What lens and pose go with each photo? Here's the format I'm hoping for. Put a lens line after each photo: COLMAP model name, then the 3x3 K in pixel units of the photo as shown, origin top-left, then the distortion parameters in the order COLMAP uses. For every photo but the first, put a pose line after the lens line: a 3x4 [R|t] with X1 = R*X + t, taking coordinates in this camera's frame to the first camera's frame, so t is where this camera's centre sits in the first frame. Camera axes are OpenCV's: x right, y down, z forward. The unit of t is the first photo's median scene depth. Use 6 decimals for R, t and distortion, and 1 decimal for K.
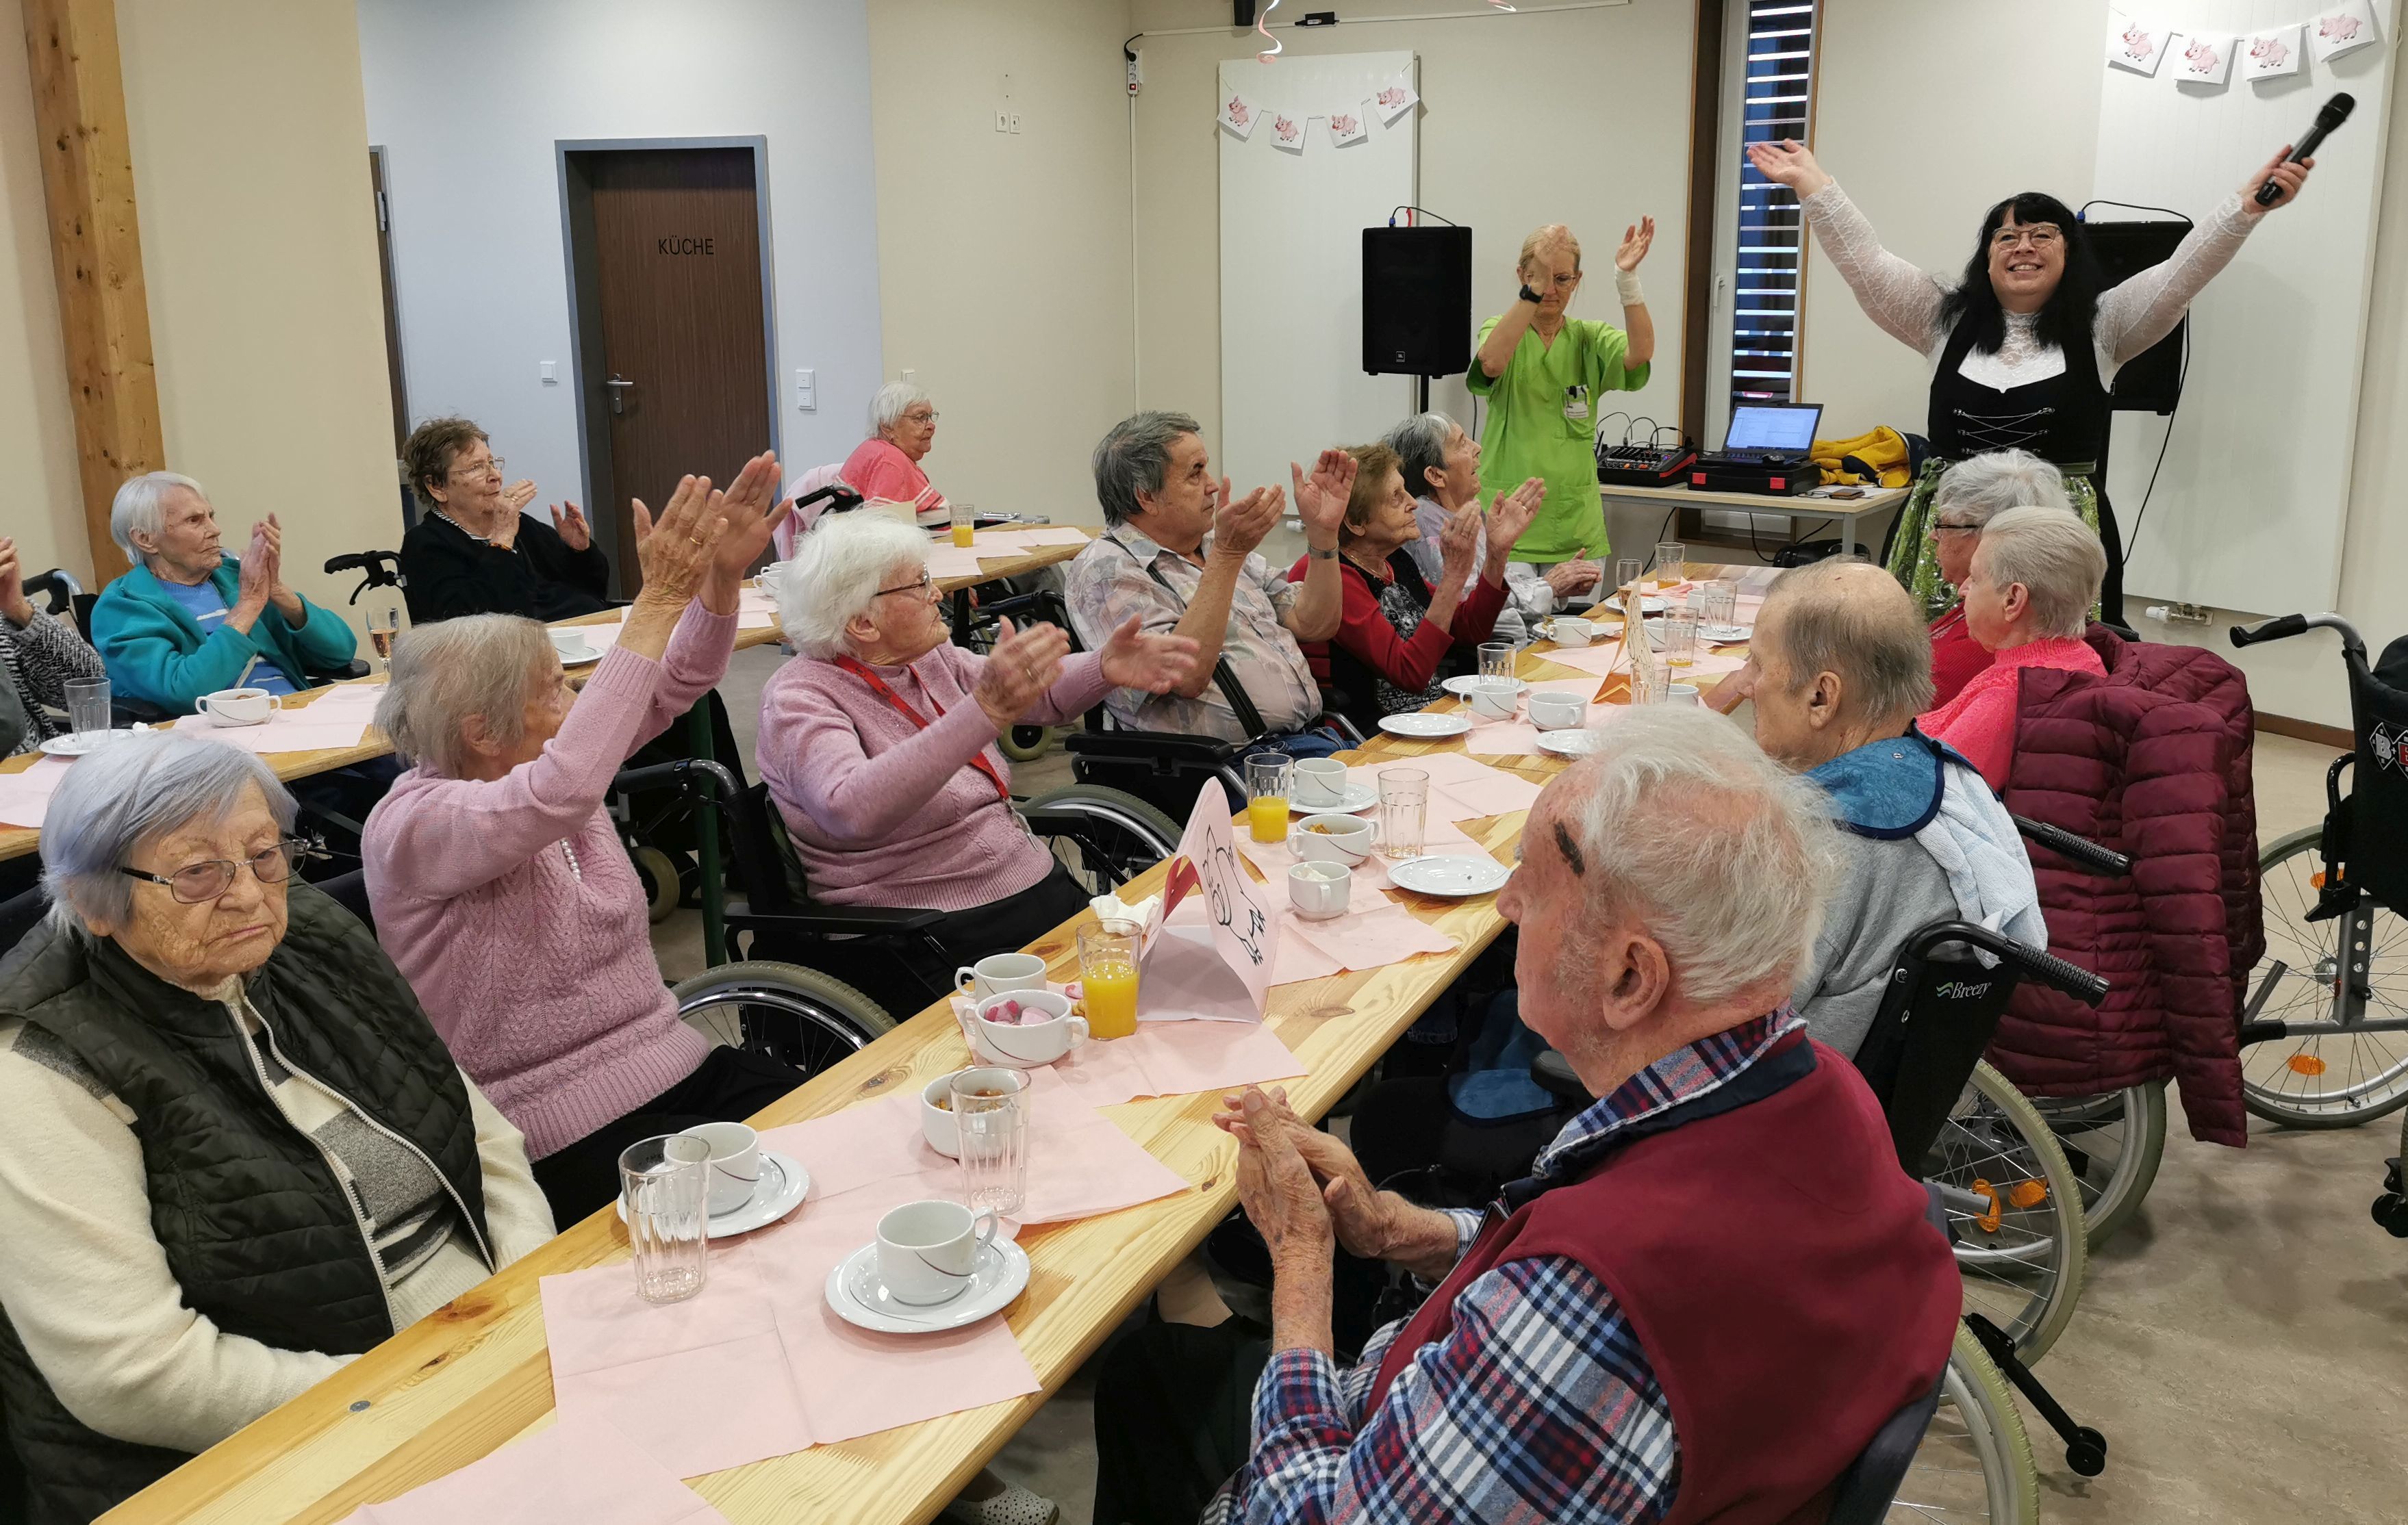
lens RADIAL K [[1940.9, 0, 1204.0], [0, 1940.9, 762.5], [0, 0, 1]] dist [-0.000981, 0.005499]
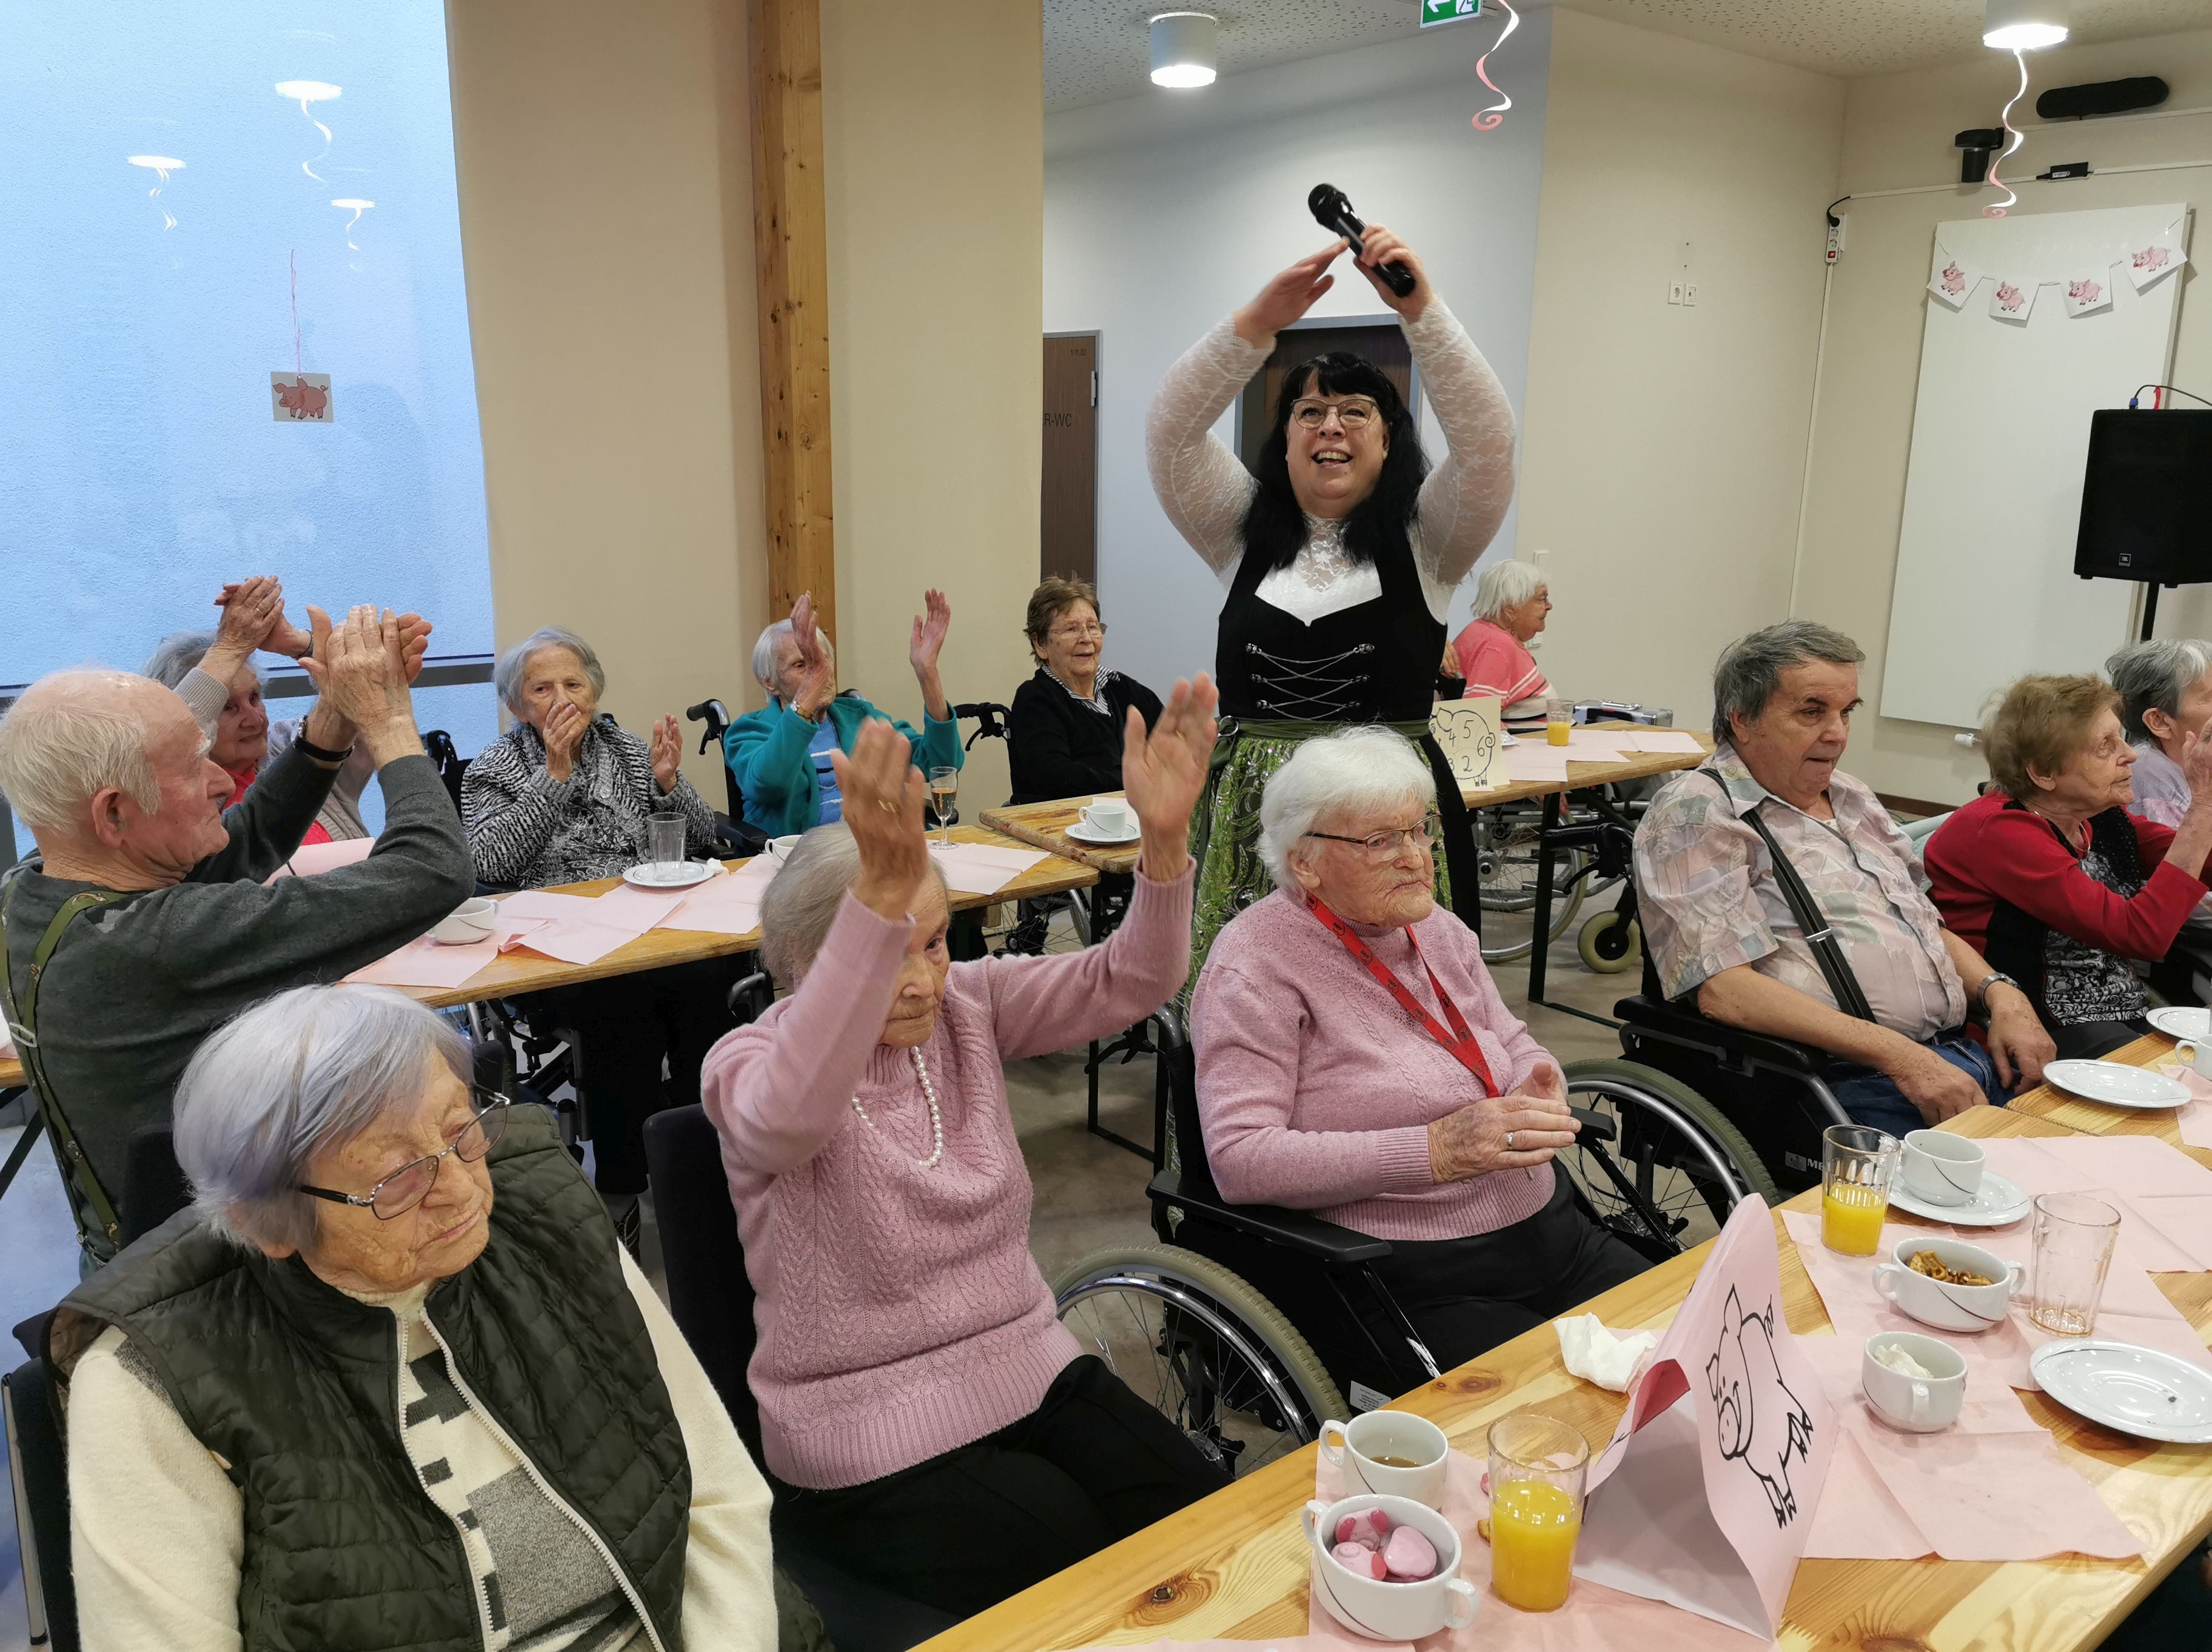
lens RADIAL K [[1702.6, 0, 1099.9], [0, 1702.6, 908.9], [0, 0, 1]] dist [0.013160, -0.044860]
pose [[0.909747, 0.125007, -0.395895, 0.010577], [-0.120252, 0.992057, 0.036916, -0.048626], [0.397365, 0.014023, 0.917553, 0.217684]]
